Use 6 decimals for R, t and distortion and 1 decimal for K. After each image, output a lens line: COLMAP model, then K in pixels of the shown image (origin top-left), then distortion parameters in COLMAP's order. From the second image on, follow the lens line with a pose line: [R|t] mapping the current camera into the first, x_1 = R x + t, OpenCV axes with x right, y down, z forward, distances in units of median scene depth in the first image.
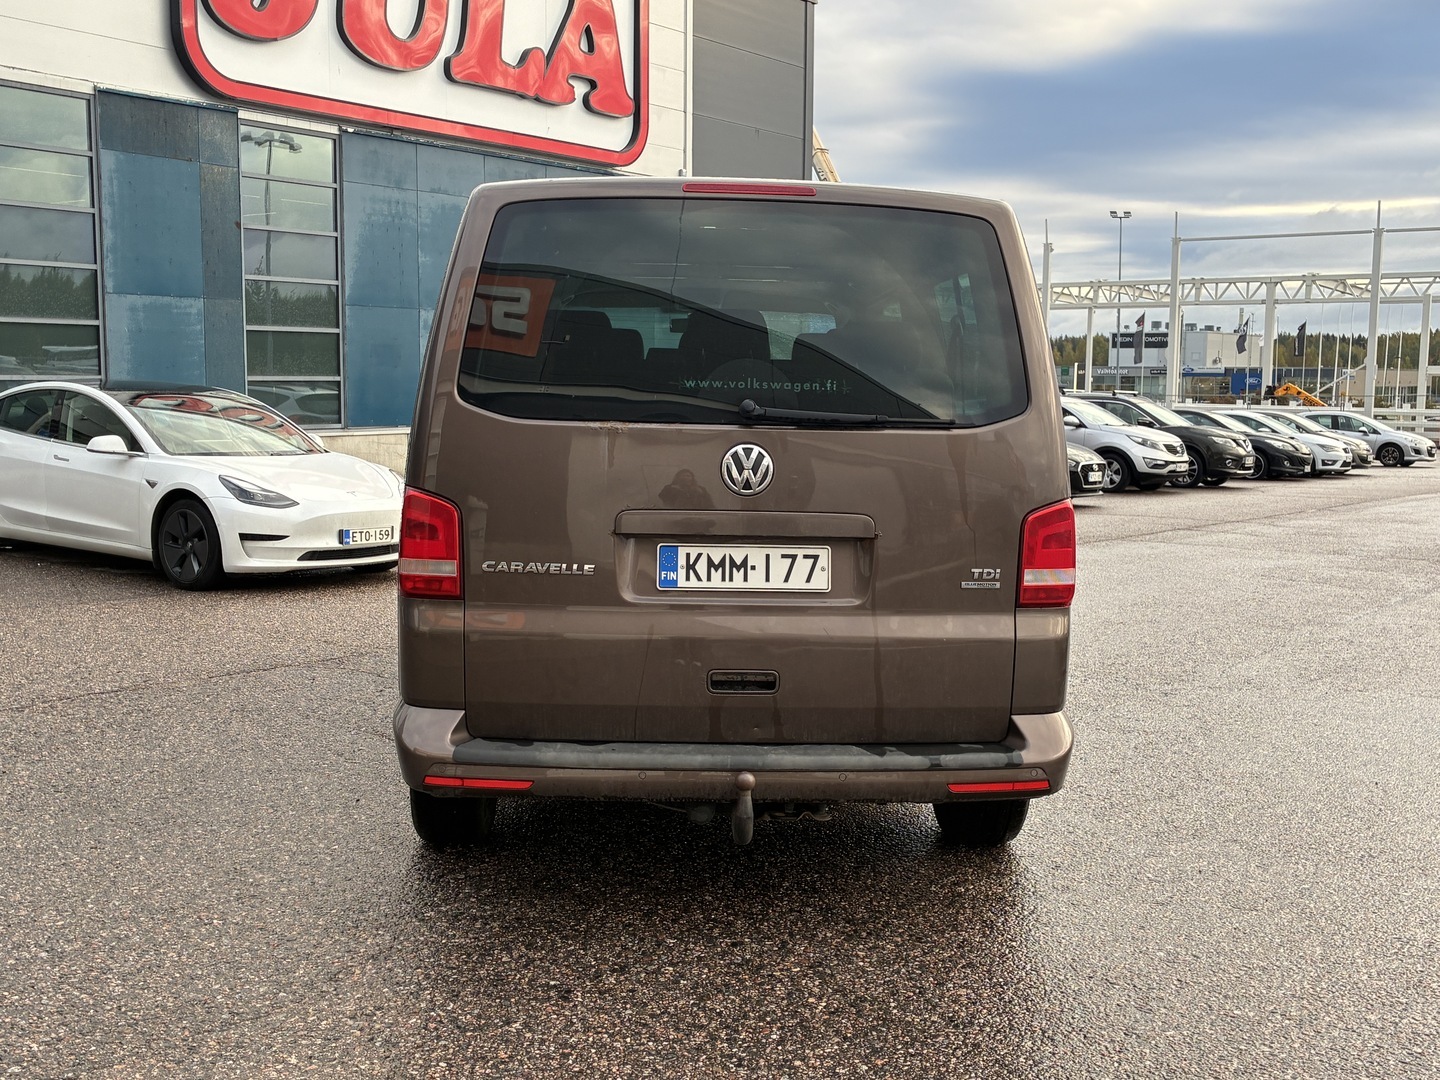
lens RADIAL K [[1533.1, 0, 720.3], [0, 1533.1, 529.7], [0, 0, 1]] dist [0.008124, 0.000000]
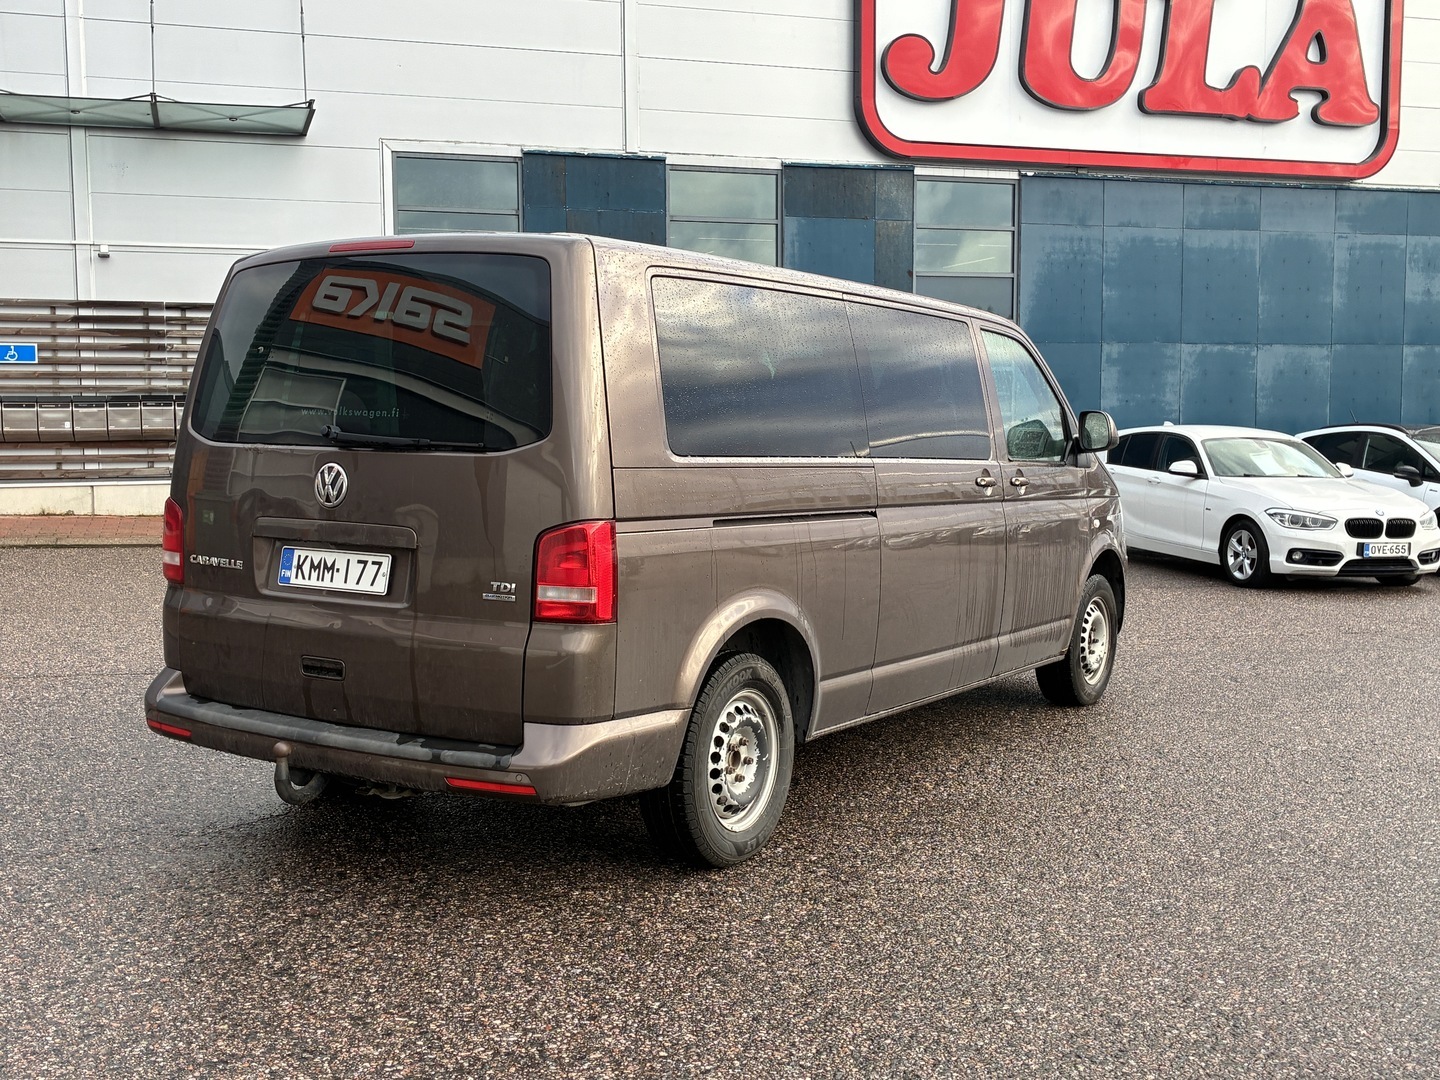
lens RADIAL K [[1533.1, 0, 781.2], [0, 1533.1, 550.6], [0, 0, 1]] dist [0.008124, 0.000000]
pose [[0.815210, 0.039130, -0.577843, 0.889691], [-0.044784, 0.998987, 0.004470, -0.009388], [0.577432, 0.022234, 0.816136, 0.227652]]
